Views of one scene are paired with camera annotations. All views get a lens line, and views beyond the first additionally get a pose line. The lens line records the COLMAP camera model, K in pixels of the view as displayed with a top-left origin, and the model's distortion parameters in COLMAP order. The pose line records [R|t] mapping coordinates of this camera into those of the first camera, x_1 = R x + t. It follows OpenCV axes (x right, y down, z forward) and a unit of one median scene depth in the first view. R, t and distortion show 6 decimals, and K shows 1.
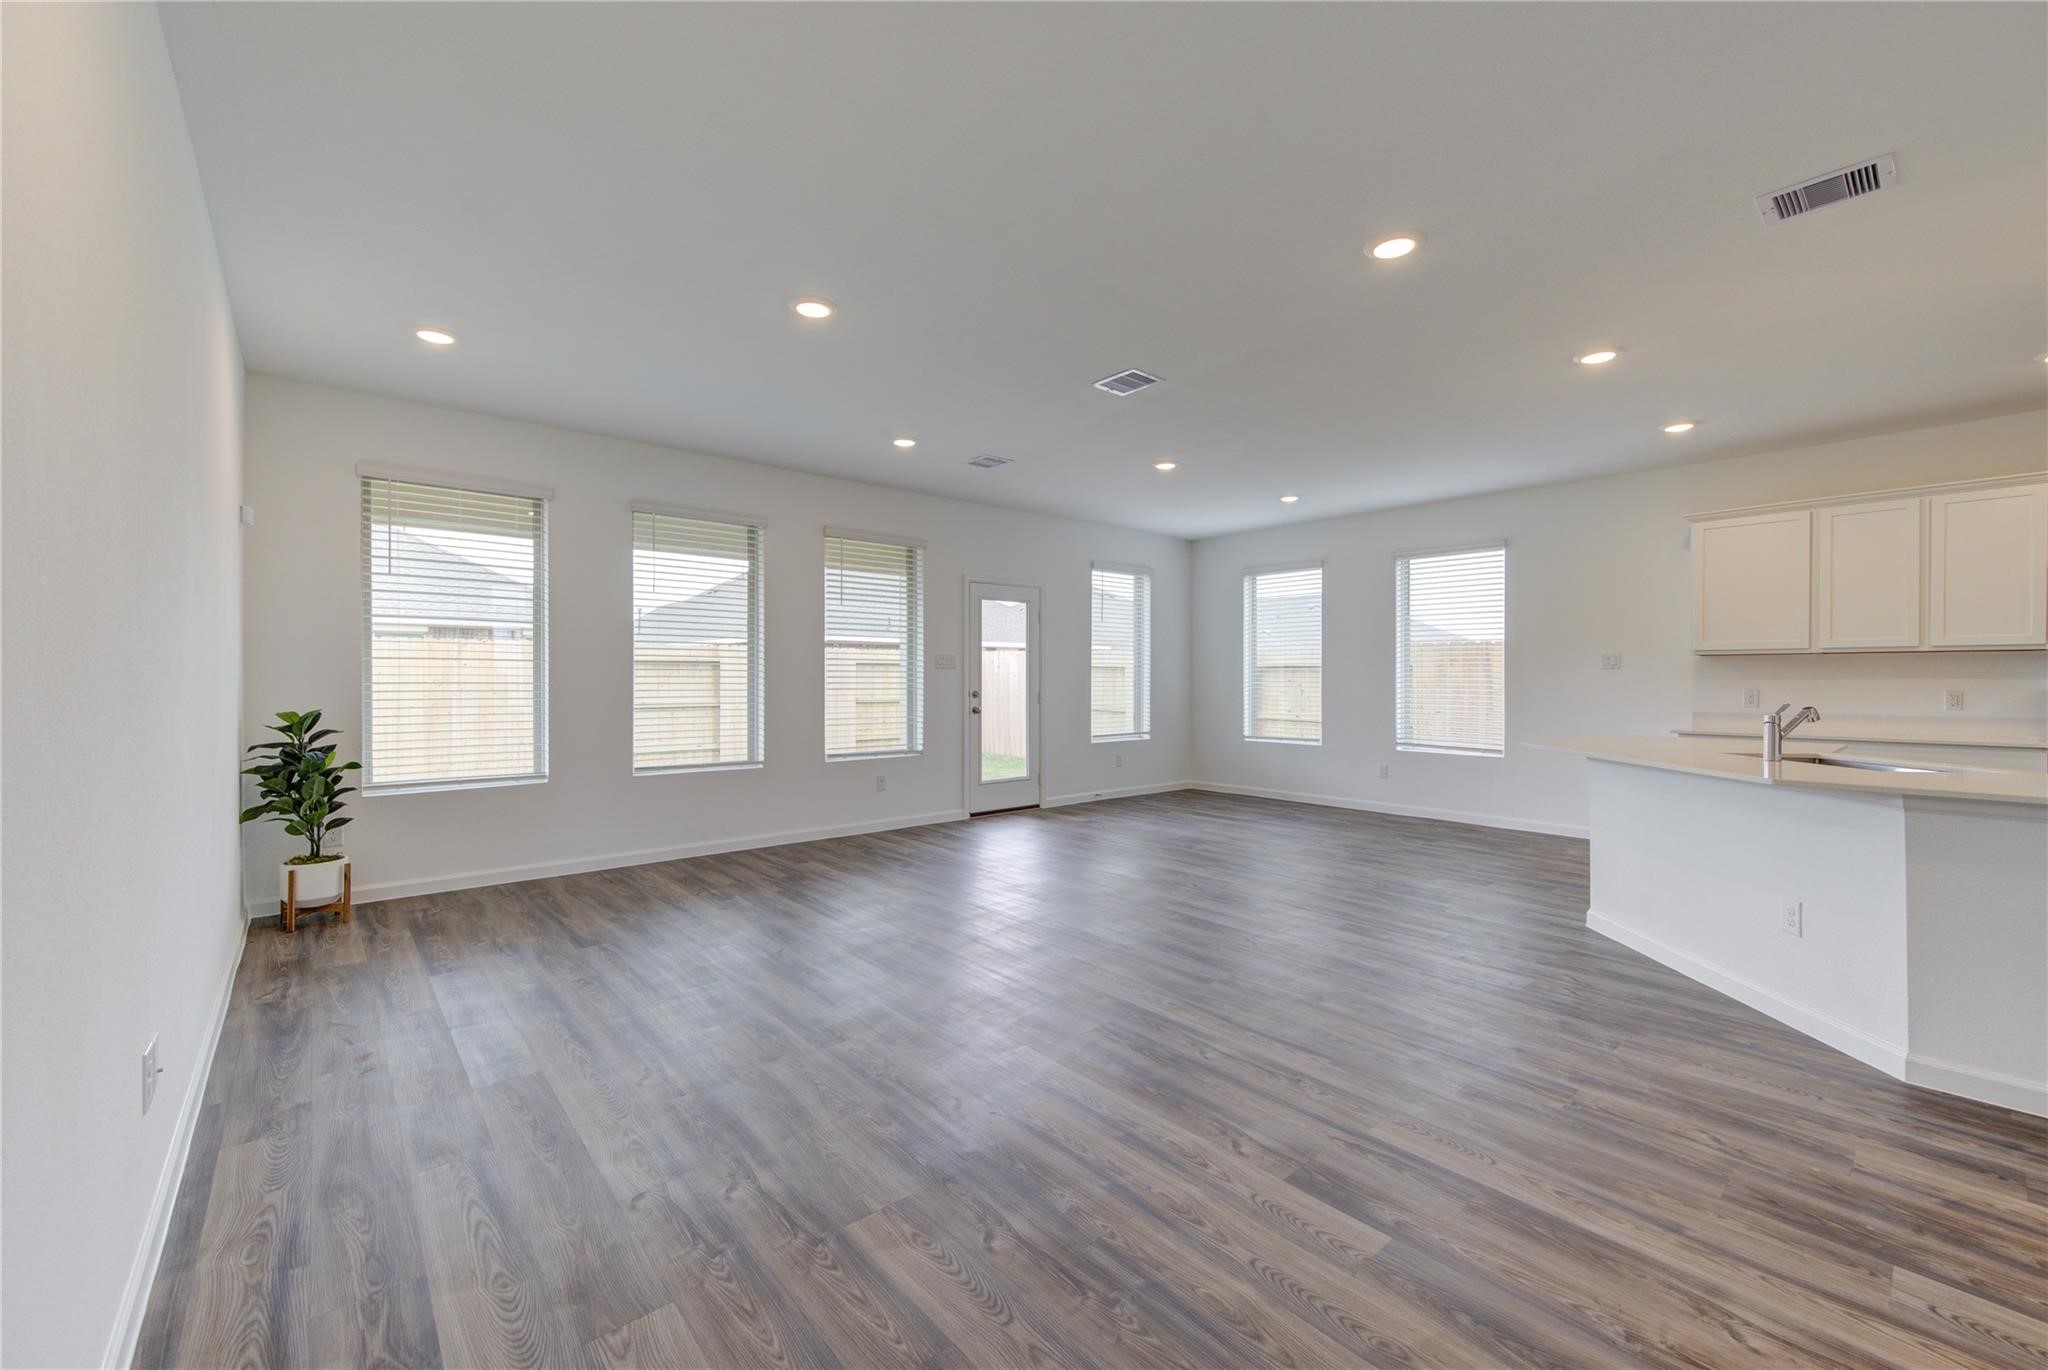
lens RADIAL K [[823.5, 0, 1019.0], [0, 823.5, 680.7], [0, 0, 1]] dist [0.016240, -0.000449]
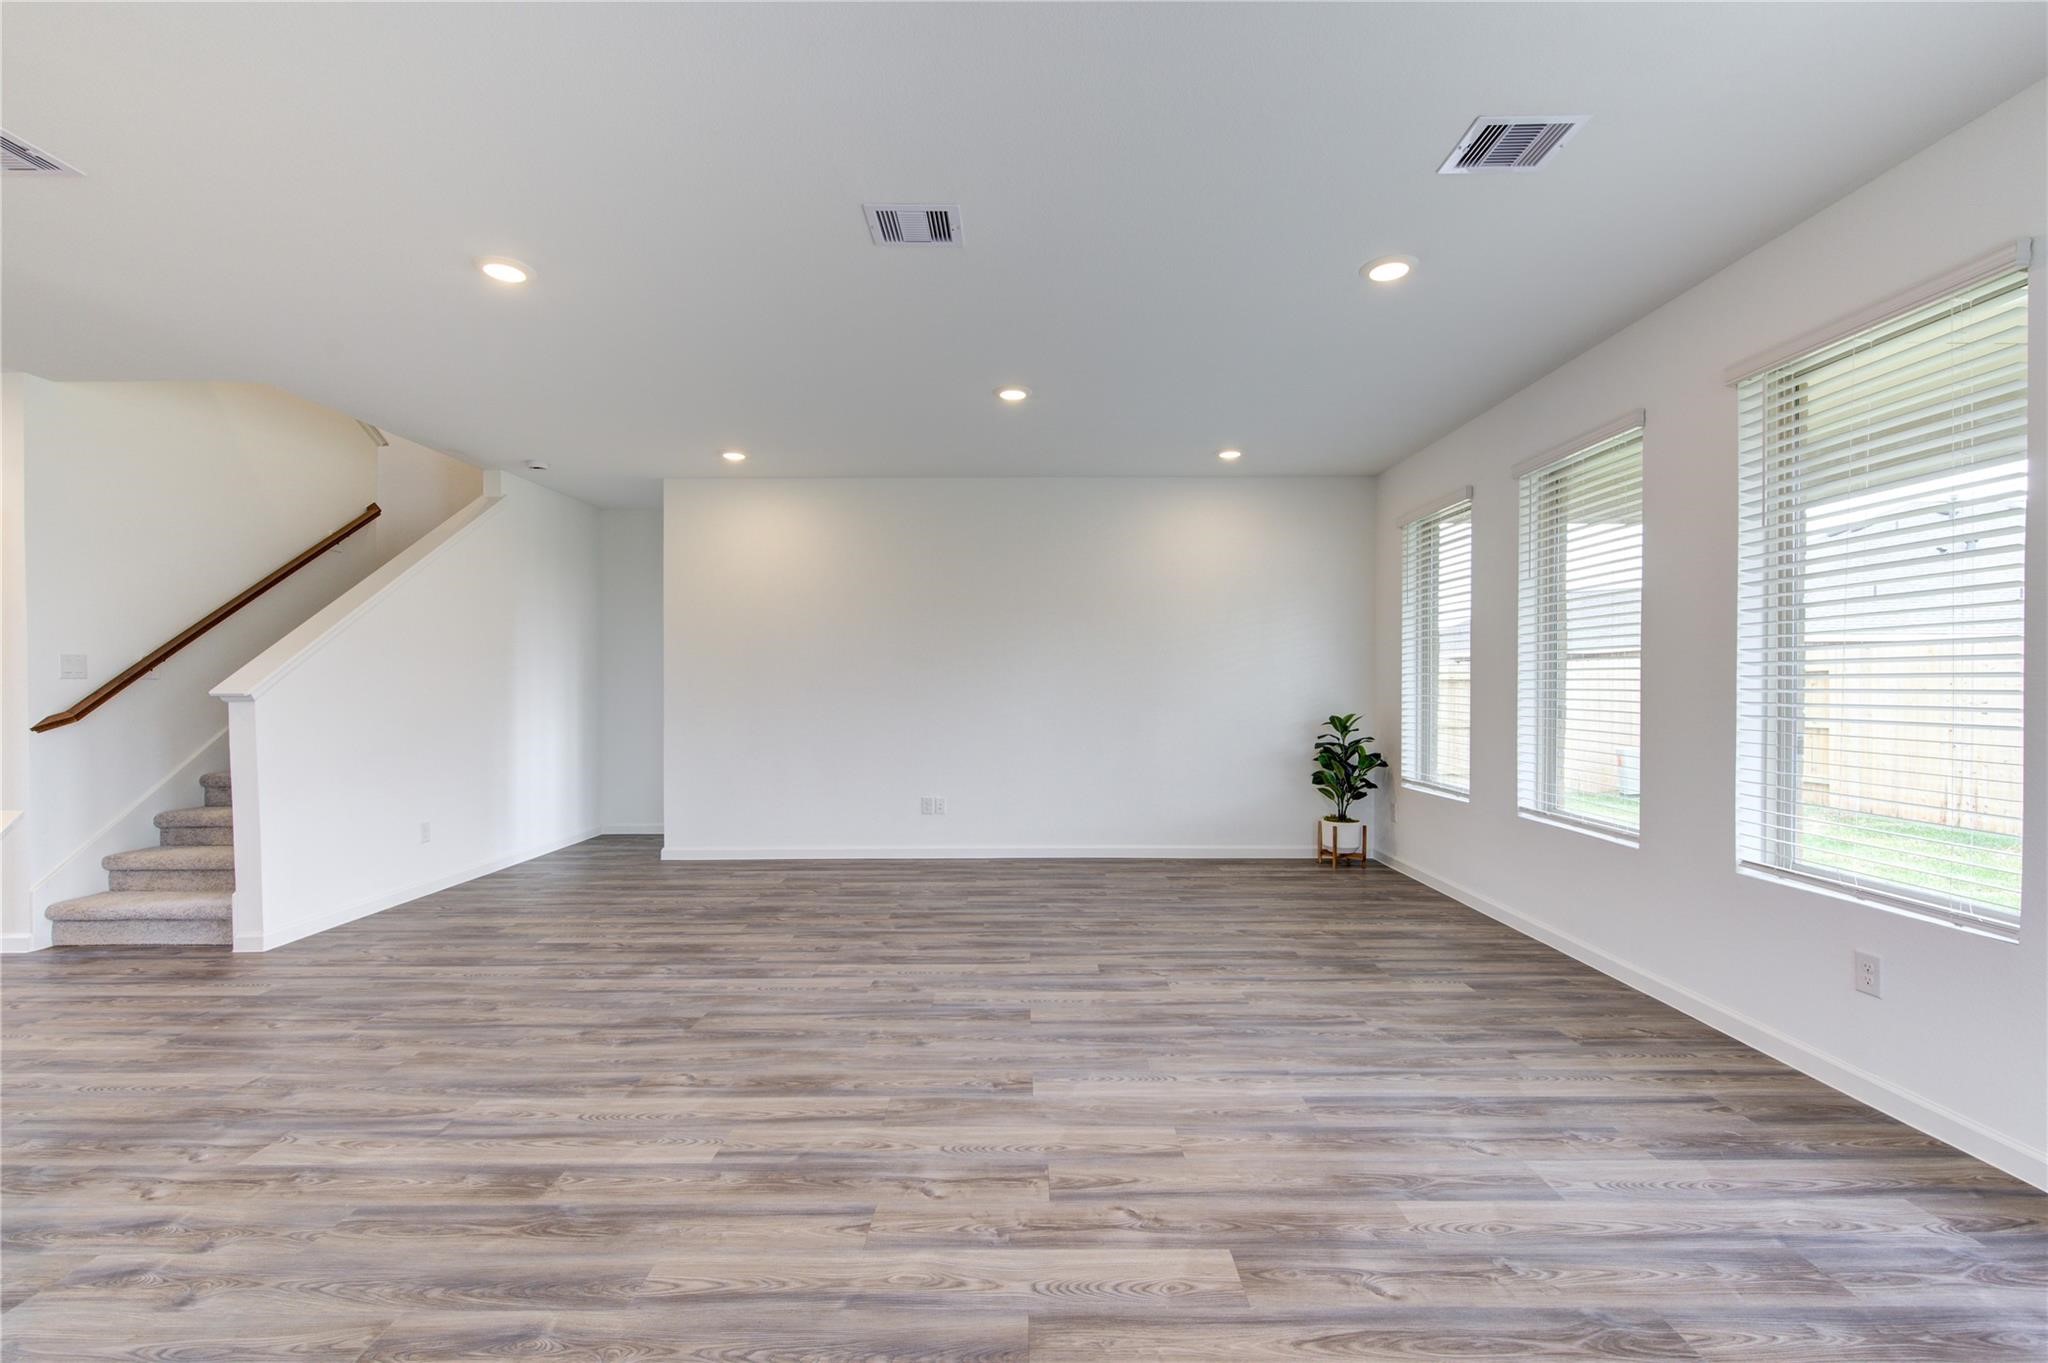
lens RADIAL K [[866.0, 0, 1029.1], [0, 866.0, 671.4], [0, 0, 1]] dist [-0.001670, -0.000155]
pose [[-0.650184, -0.016811, -0.759591, 0.342236], [-0.003163, 0.999806, -0.019420, -0.002727], [0.759770, -0.010224, -0.650112, 0.882205]]
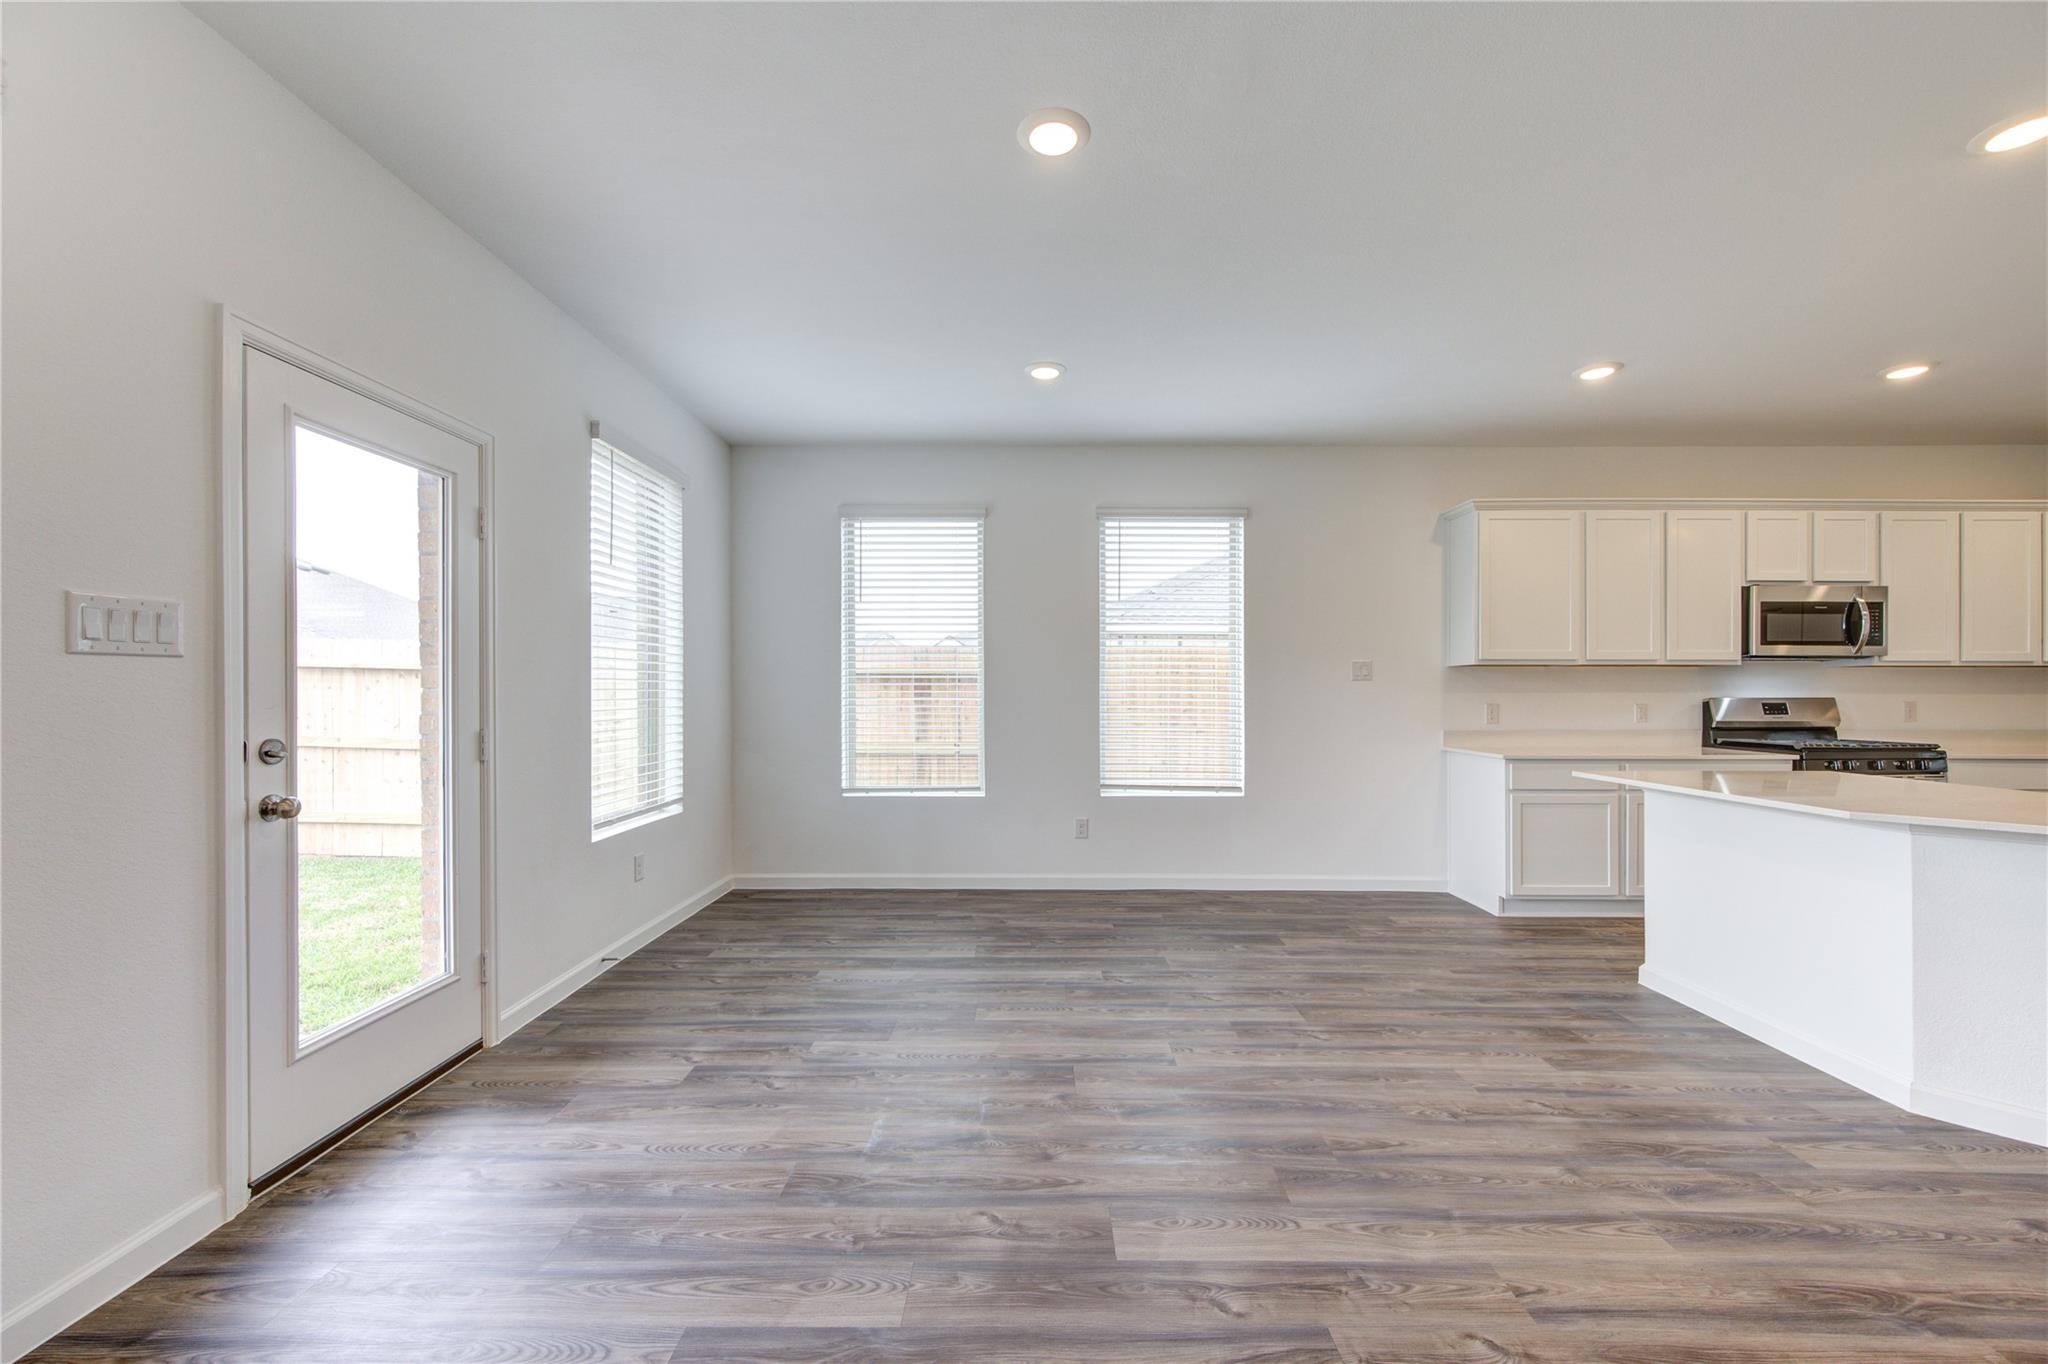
lens RADIAL K [[823.5, 0, 1026.7], [0, 823.5, 693.8], [0, 0, 1]] dist [0.016240, -0.000449]
pose [[0.655014, -0.003468, 0.755609, -0.100213], [0.003051, 0.999993, 0.001945, -0.003156], [-0.755611, 0.001031, 0.655020, 0.615825]]
